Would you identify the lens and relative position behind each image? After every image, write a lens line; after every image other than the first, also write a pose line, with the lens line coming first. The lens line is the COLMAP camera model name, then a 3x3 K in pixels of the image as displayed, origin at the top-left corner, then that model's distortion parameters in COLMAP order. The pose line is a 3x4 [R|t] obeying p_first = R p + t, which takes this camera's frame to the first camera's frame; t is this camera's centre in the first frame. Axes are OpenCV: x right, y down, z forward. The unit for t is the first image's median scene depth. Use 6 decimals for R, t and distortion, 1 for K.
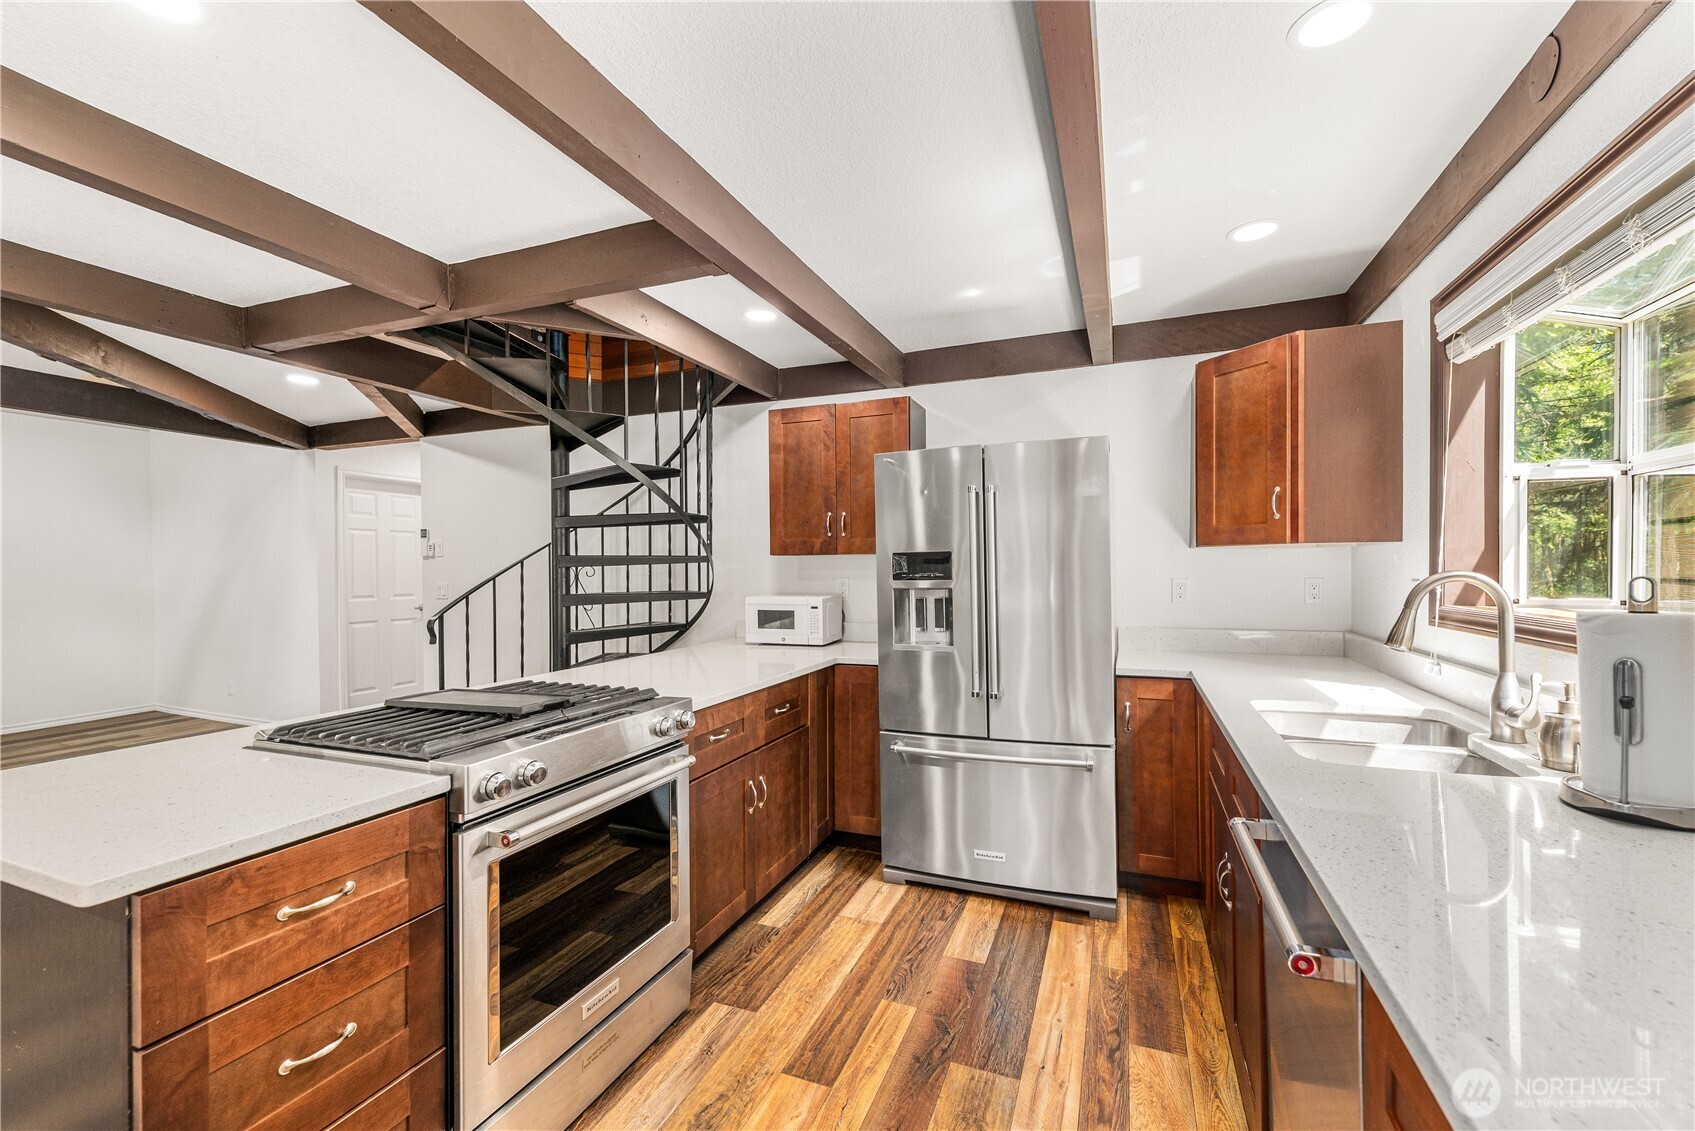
lens RADIAL K [[699.1, 0, 844.5], [0, 699.1, 570.9], [0, 0, 1]] dist [0.004293, -0.002722]
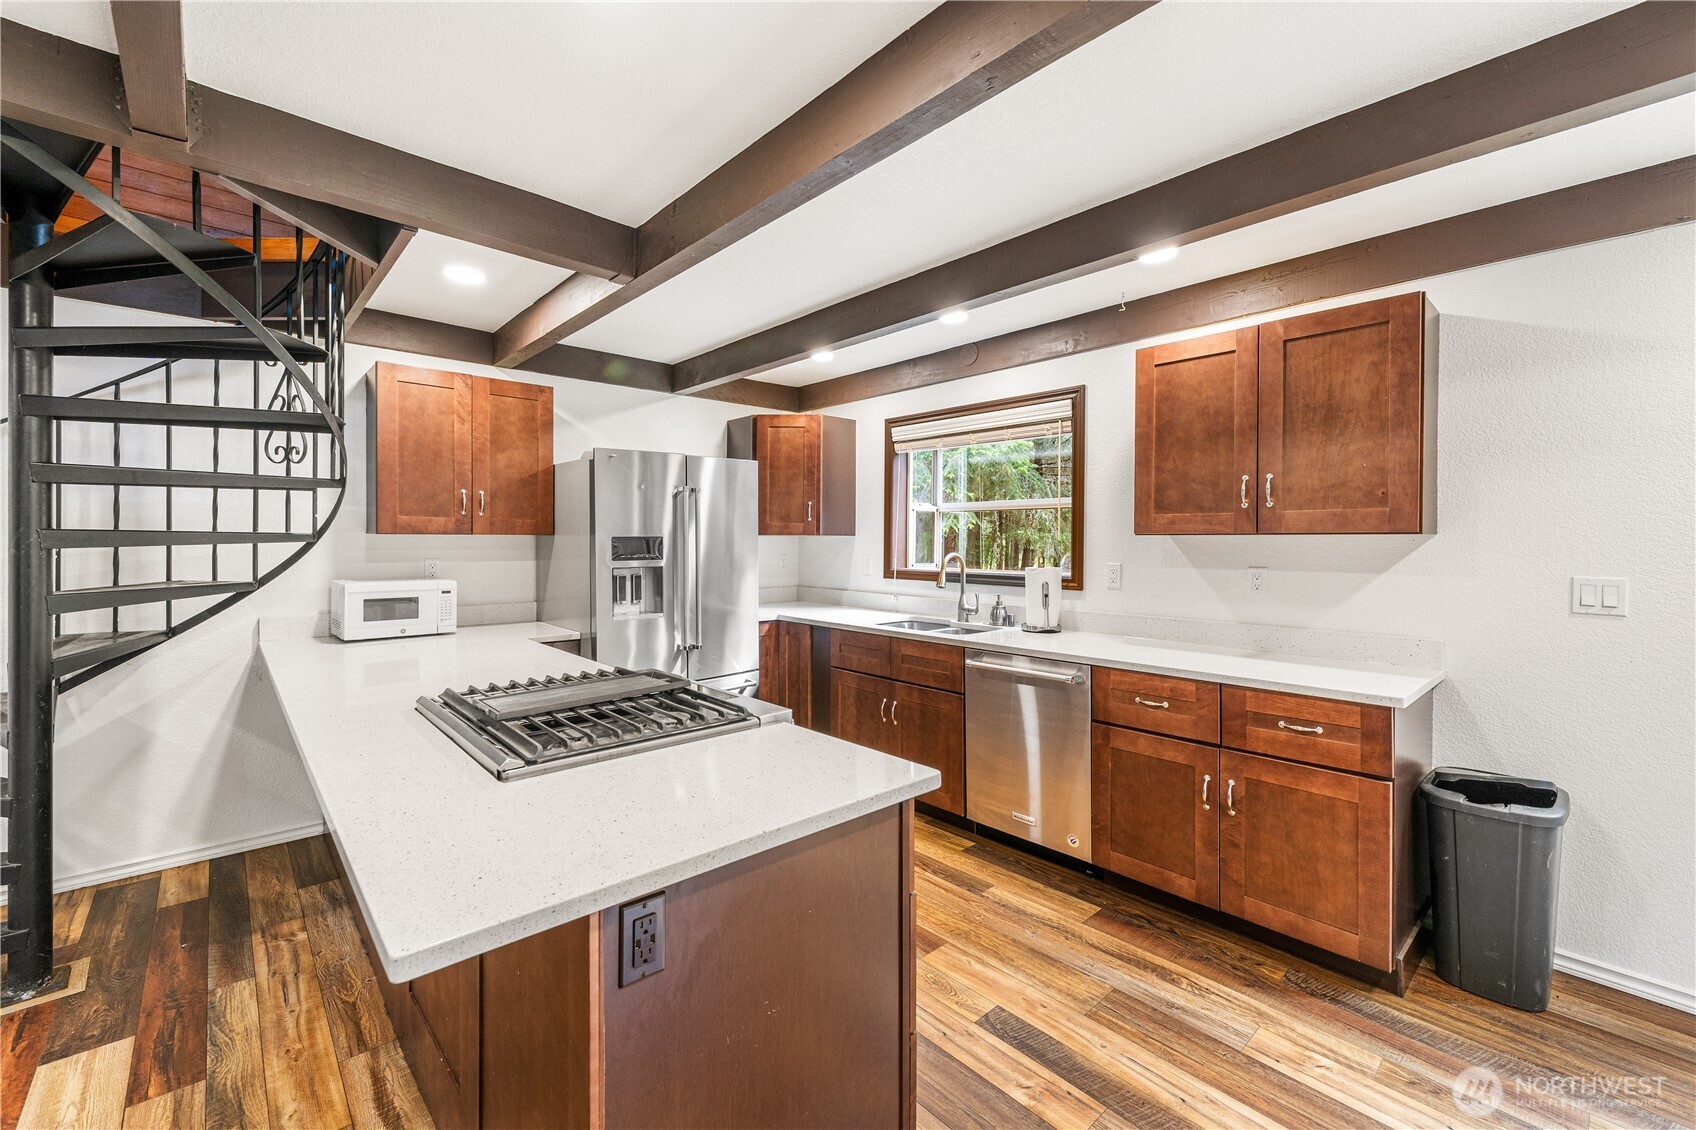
lens RADIAL K [[699.5, 0, 833.8], [0, 699.5, 542.4], [0, 0, 1]] dist [0.004293, -0.002722]
pose [[0.449189, 0.006625, 0.893412, -0.792938], [-0.003743, 0.999978, -0.005534, -0.011616], [-0.893429, -0.000858, 0.449204, 0.167012]]
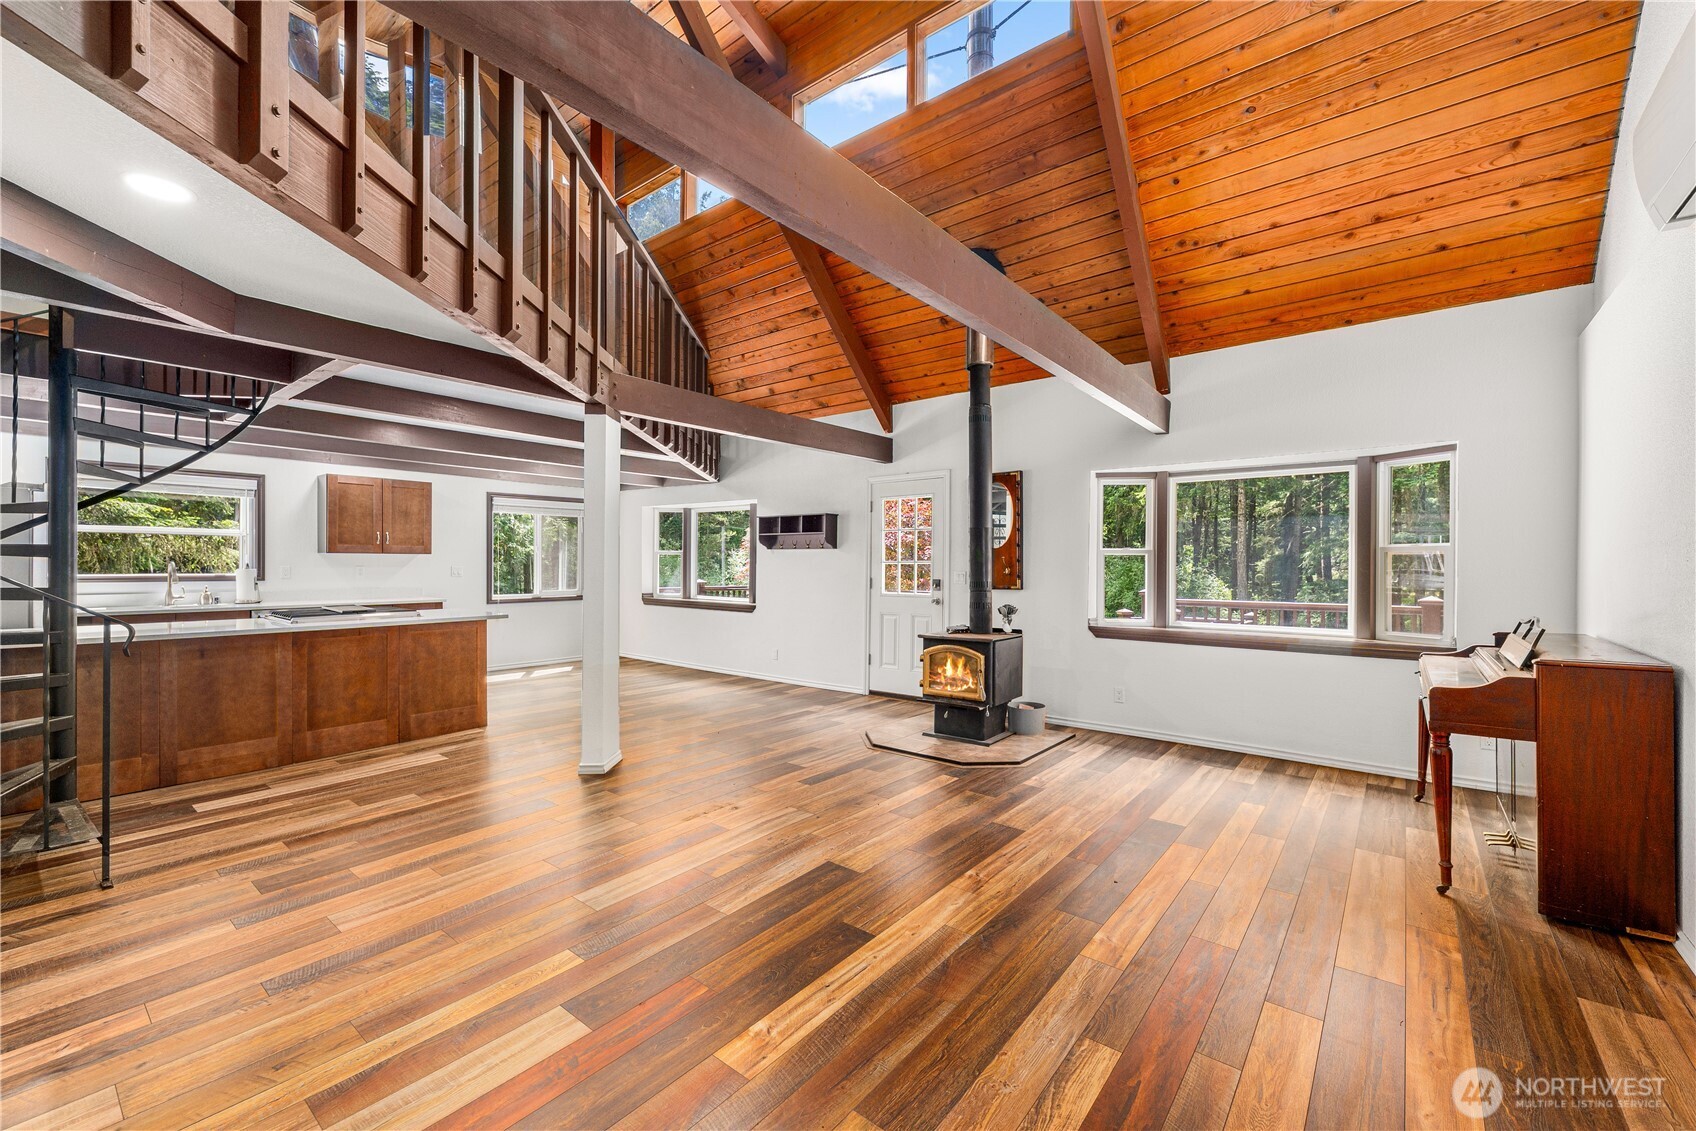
lens RADIAL K [[699.5, 0, 859.3], [0, 699.5, 560.7], [0, 0, 1]] dist [0.004293, -0.002722]
pose [[-0.959396, -0.000088, 0.282063, -2.058407], [0.000159, 1.000000, 0.000853, -0.006011], [-0.282063, 0.000863, -0.959396, 1.959924]]
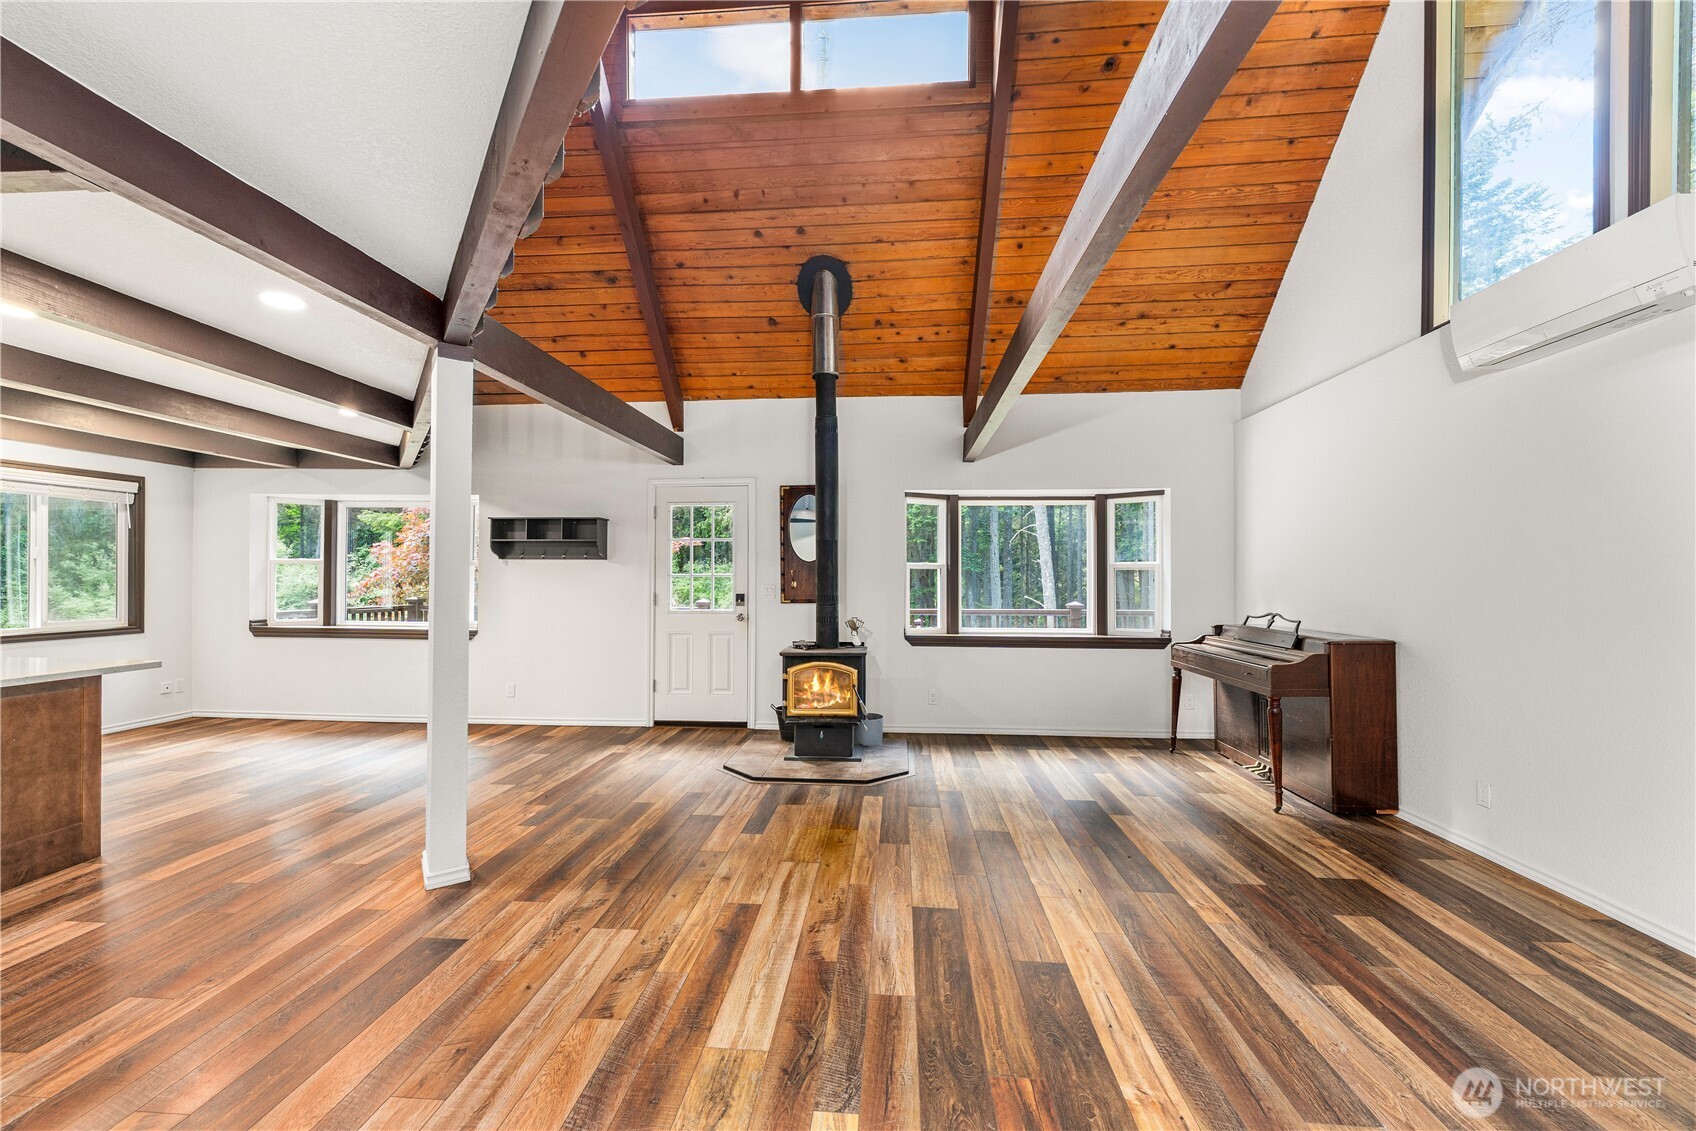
lens RADIAL K [[699.5, 0, 854.1], [0, 699.5, 569.4], [0, 0, 1]] dist [0.004293, -0.002722]
pose [[-0.952169, -0.004499, -0.305539, -1.343406], [-0.002459, 0.999972, -0.007061, -0.003135], [0.305562, -0.005972, -0.952153, 1.843141]]
